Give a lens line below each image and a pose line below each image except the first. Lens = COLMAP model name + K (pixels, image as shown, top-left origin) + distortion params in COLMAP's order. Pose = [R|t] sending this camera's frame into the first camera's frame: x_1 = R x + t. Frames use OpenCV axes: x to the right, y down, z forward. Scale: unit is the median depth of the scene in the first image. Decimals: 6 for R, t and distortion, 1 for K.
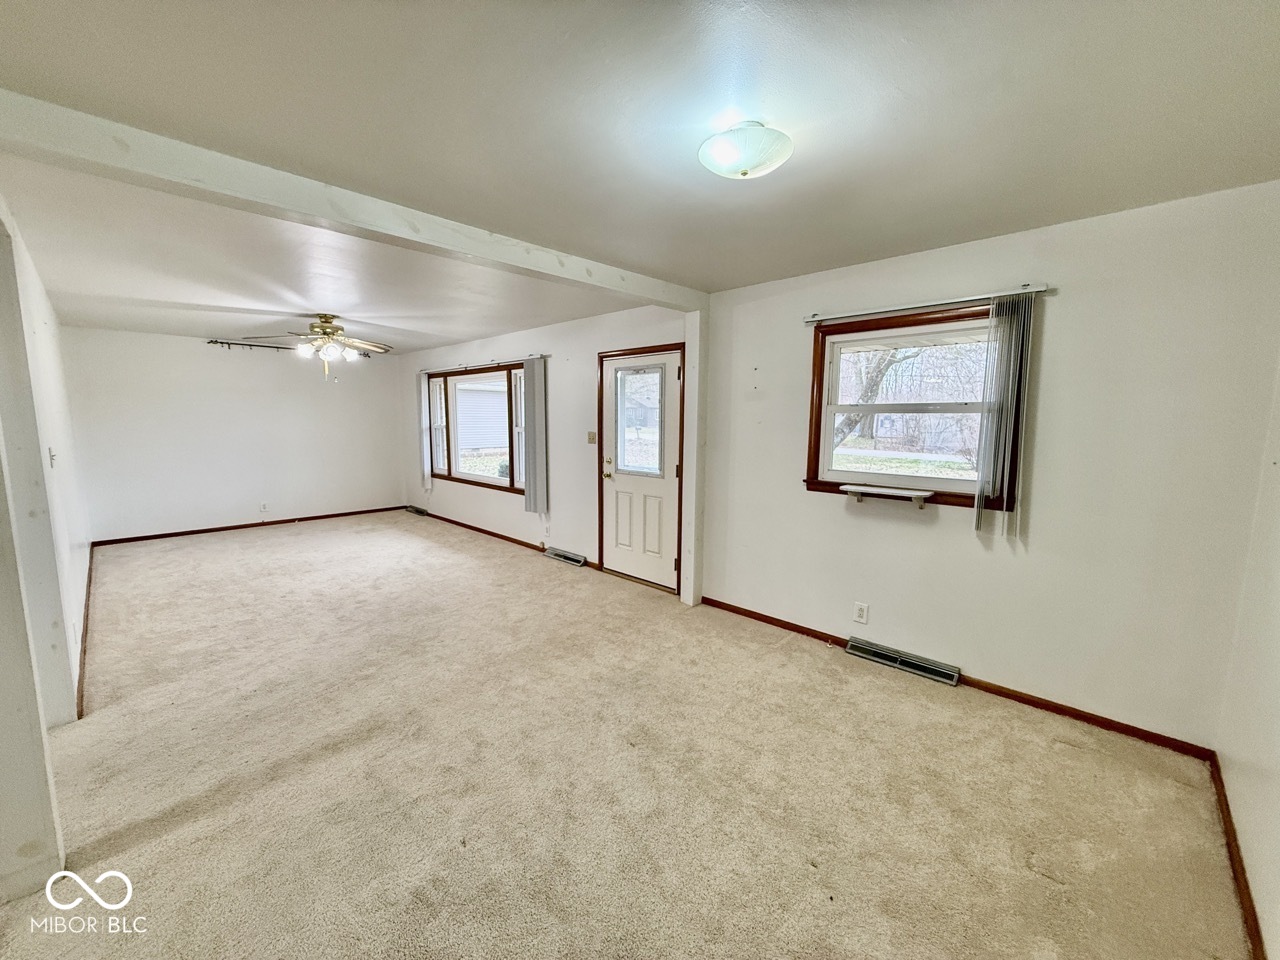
lens RADIAL K [[508.9, 0, 636.2], [0, 508.9, 479.9], [0, 0, 1]] dist [-0.000443, 0.001049]
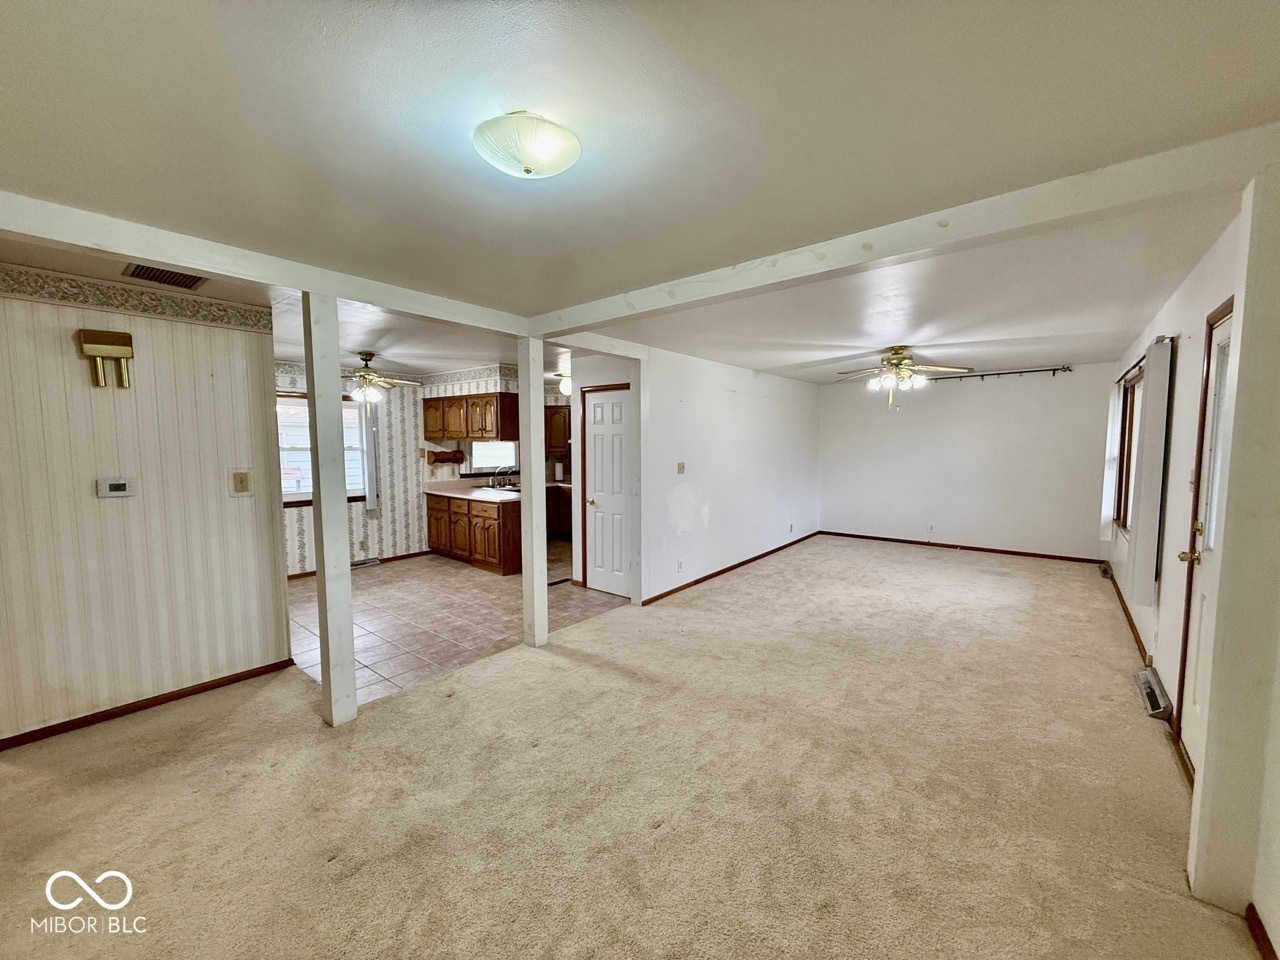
lens RADIAL K [[508.9, 0, 634.0], [0, 508.9, 483.6], [0, 0, 1]] dist [-0.000443, 0.001049]
pose [[0.081231, 0.072201, -0.994077, 0.357984], [-0.115726, 0.991310, 0.062544, -0.045266], [0.989954, 0.109960, 0.088881, 0.364570]]
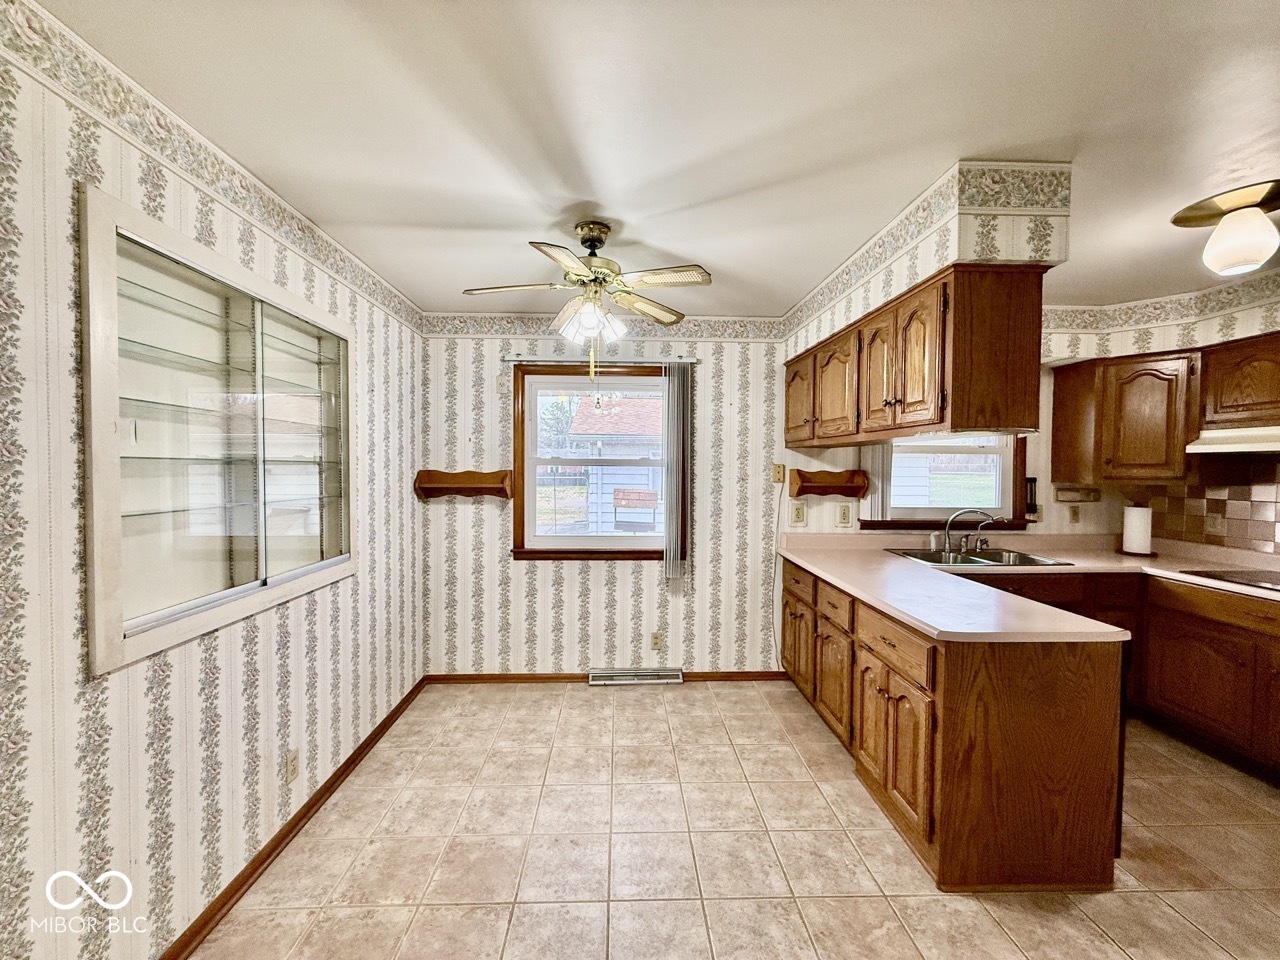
lens RADIAL K [[508.9, 0, 634.4], [0, 508.9, 483.5], [0, 0, 1]] dist [-0.000443, 0.001049]
pose [[-0.693800, 0.007656, -0.720127, -0.393493], [-0.097513, 0.989736, 0.104470, -0.015440], [0.713535, 0.142703, -0.685932, 0.249064]]
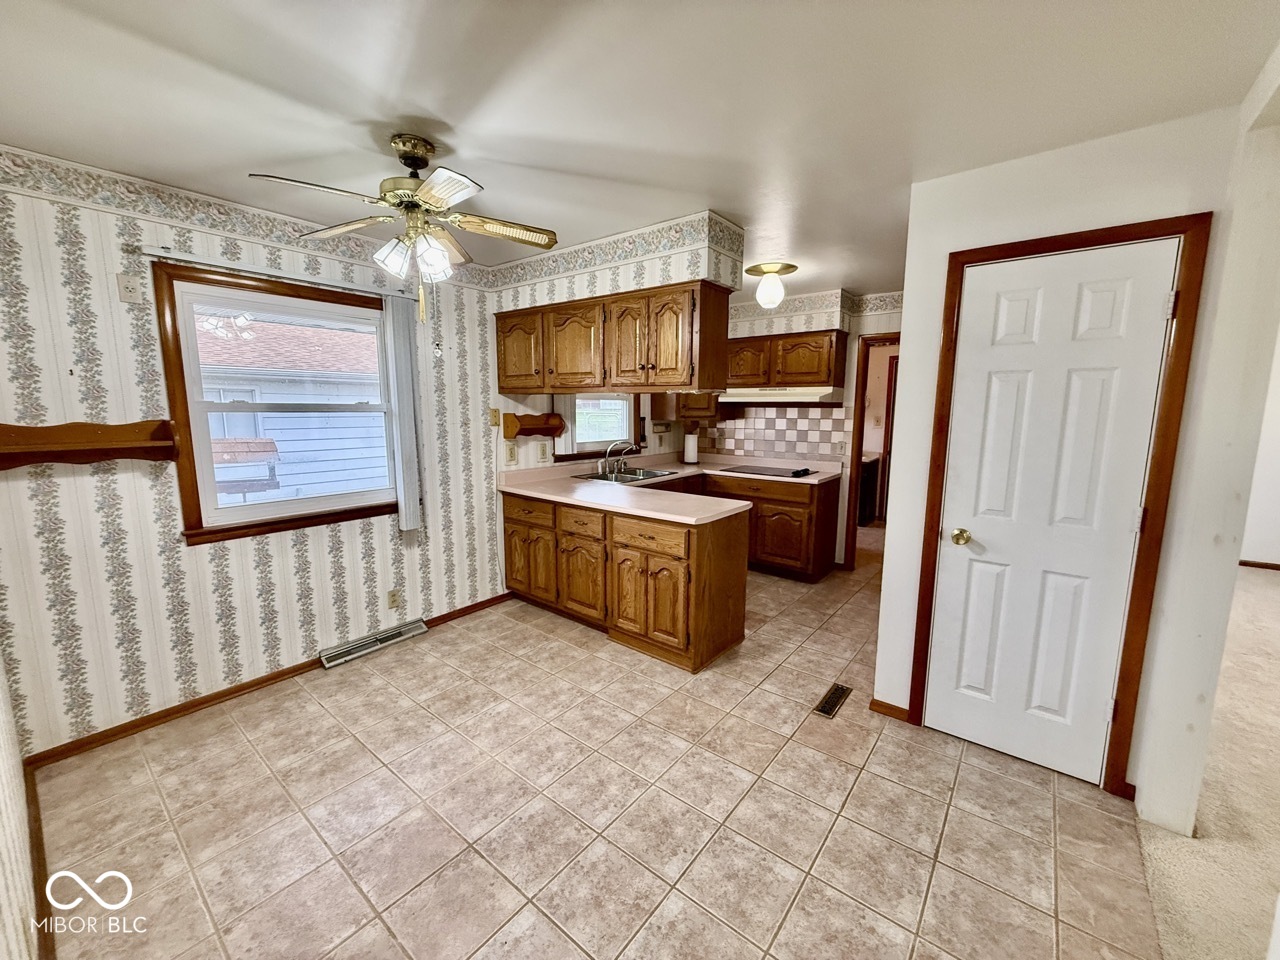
lens RADIAL K [[508.9, 0, 634.7], [0, 508.9, 484.2], [0, 0, 1]] dist [-0.000443, 0.001049]
pose [[0.093163, 0.139167, -0.985877, -0.265872], [-0.119310, 0.984609, 0.127714, -0.000452], [0.988477, 0.105727, 0.108333, 0.058568]]
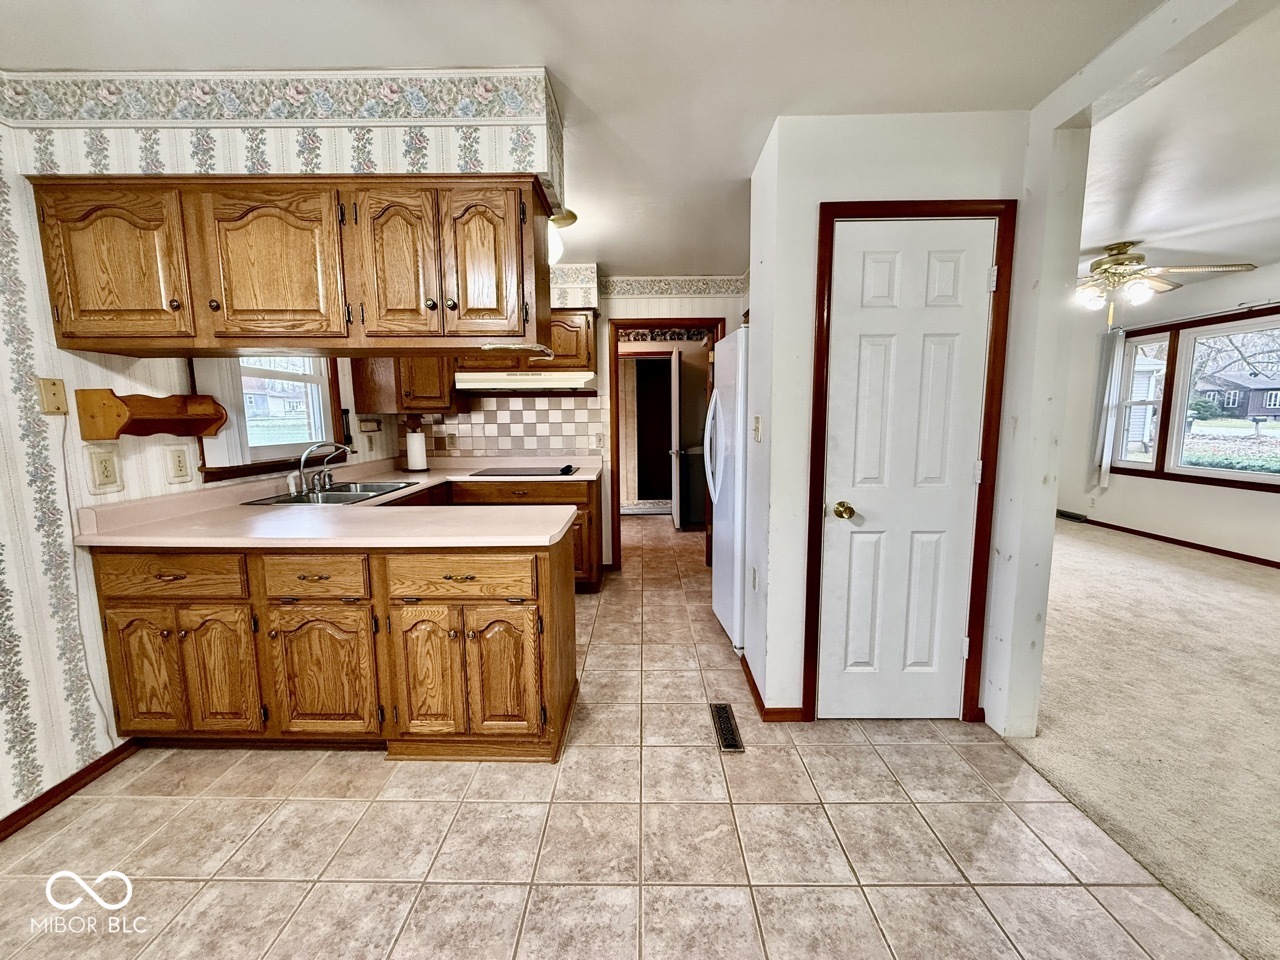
lens RADIAL K [[508.9, 0, 634.5], [0, 508.9, 483.2], [0, 0, 1]] dist [-0.000443, 0.001049]
pose [[0.686145, 0.078686, -0.723197, -0.474933], [-0.069622, 0.996673, 0.042386, 0.037356], [0.724126, 0.021267, 0.689340, -0.017944]]
